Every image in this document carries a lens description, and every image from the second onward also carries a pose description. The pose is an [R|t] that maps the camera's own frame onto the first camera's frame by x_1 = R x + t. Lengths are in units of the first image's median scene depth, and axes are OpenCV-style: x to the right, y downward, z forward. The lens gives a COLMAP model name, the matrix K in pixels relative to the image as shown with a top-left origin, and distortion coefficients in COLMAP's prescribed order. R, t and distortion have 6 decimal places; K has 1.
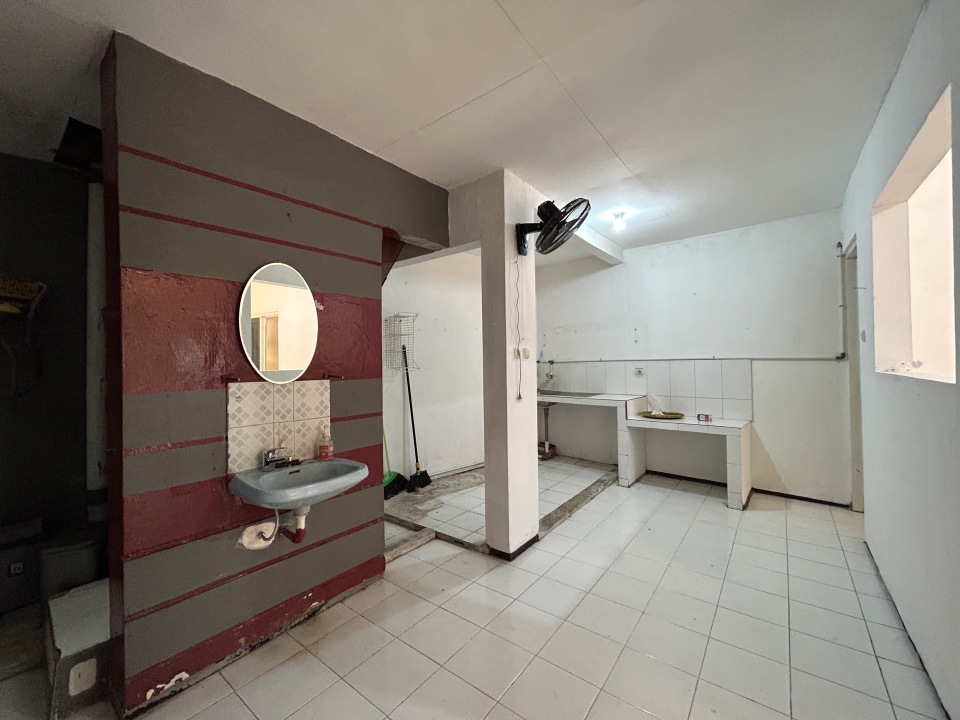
lens RADIAL K [[390.7, 0, 483.0], [0, 390.7, 355.6], [0, 0, 1]] dist [-0.003895, 0.002188]
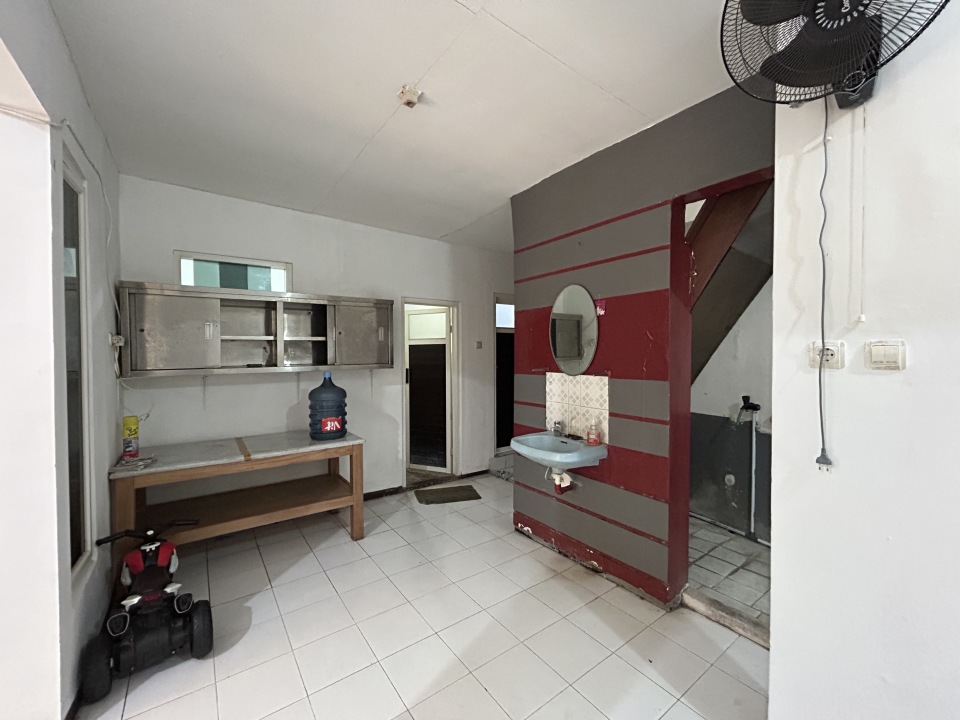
lens RADIAL K [[390.7, 0, 481.0], [0, 390.7, 360.6], [0, 0, 1]] dist [-0.003895, 0.002188]
pose [[-0.272150, 0.034973, -0.961619, 0.808900], [0.015322, 0.999370, 0.032009, -0.026277], [0.962133, -0.006023, -0.272515, 1.017233]]
